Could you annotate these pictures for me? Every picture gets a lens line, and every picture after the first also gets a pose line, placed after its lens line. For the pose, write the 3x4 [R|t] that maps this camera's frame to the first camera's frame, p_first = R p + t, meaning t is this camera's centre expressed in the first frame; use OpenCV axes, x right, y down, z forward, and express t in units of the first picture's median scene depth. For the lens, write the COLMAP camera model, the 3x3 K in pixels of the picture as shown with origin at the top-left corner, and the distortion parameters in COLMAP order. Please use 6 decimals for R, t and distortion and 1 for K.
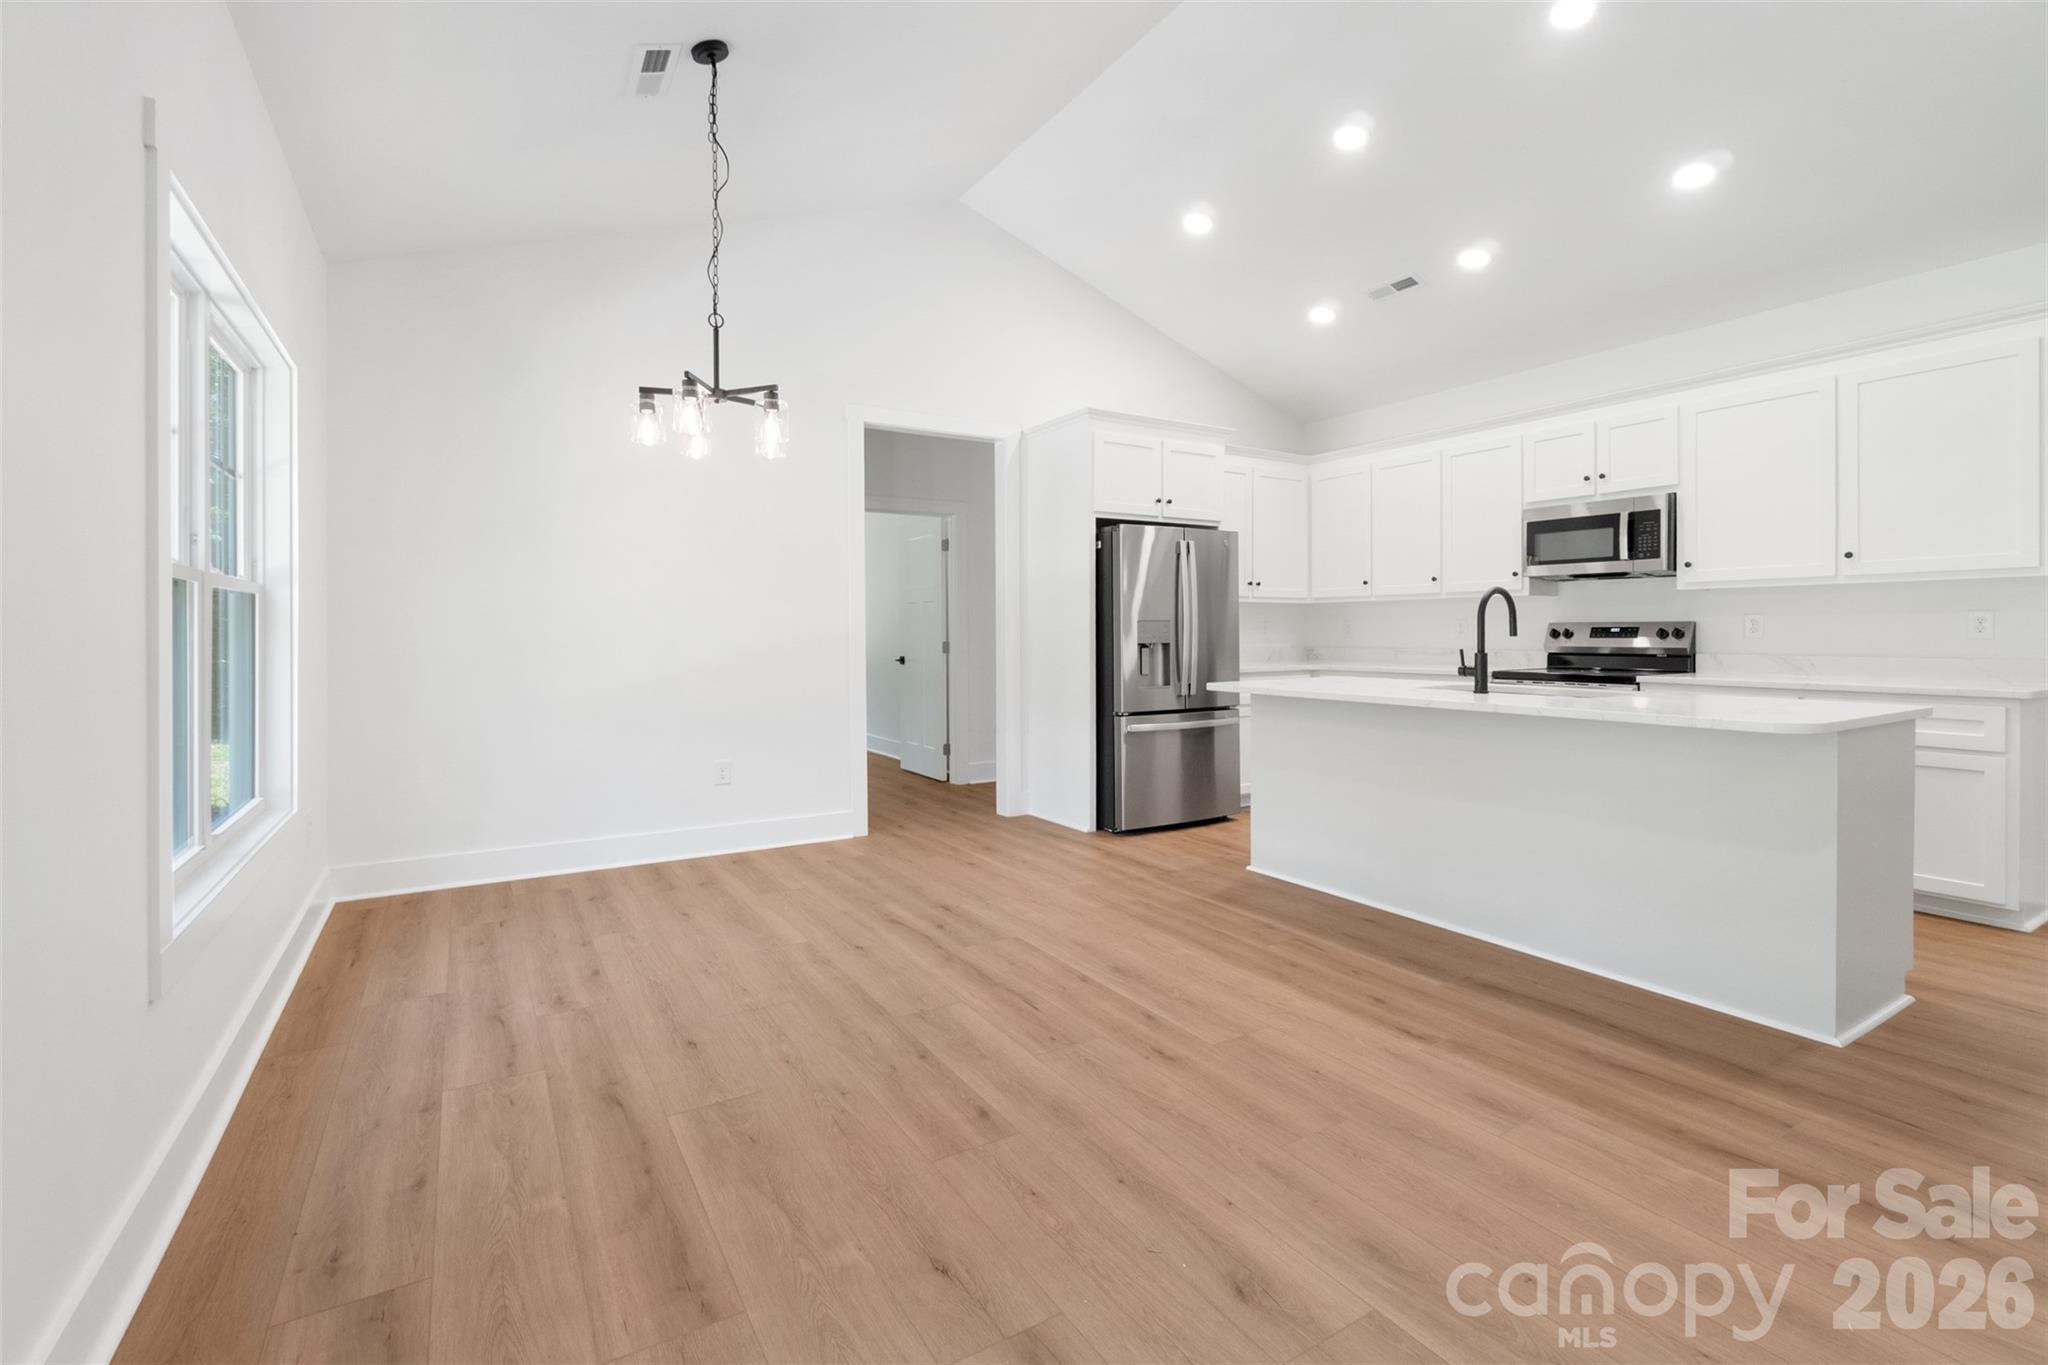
lens RADIAL K [[904.4, 0, 1018.3], [0, 904.4, 657.4], [0, 0, 1]] dist [-0.001375, 0.000737]
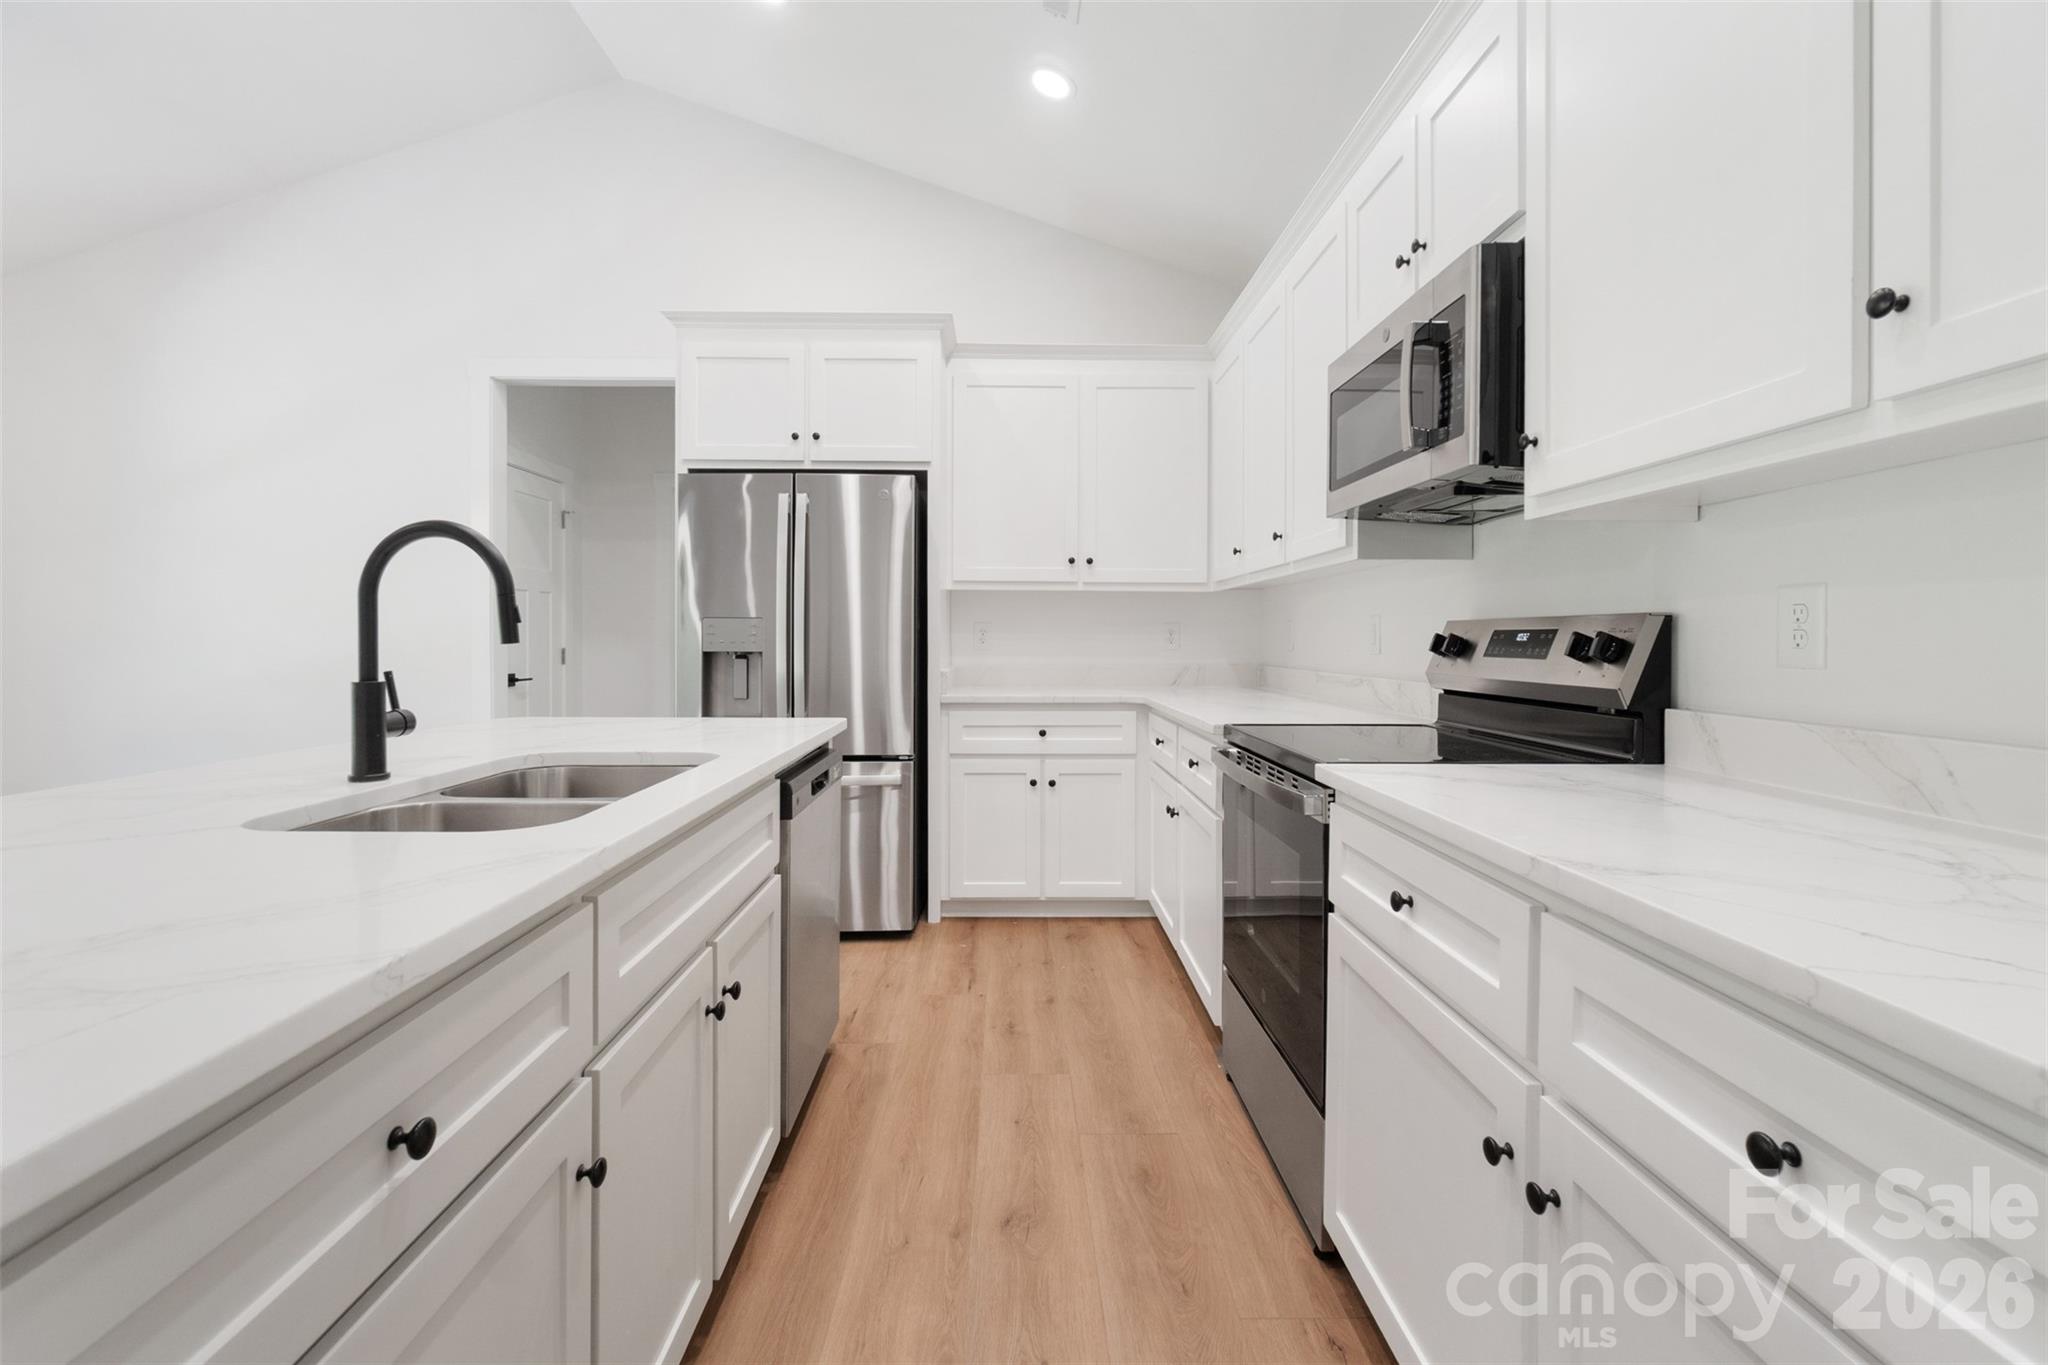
lens RADIAL K [[904.4, 0, 1018.3], [0, 904.4, 657.4], [0, 0, 1]] dist [-0.001375, 0.000737]
pose [[0.862555, 0.017712, -0.505653, 0.707349], [-0.022210, 0.999749, -0.002868, -0.016803], [0.505476, 0.013704, 0.862732, 0.583179]]
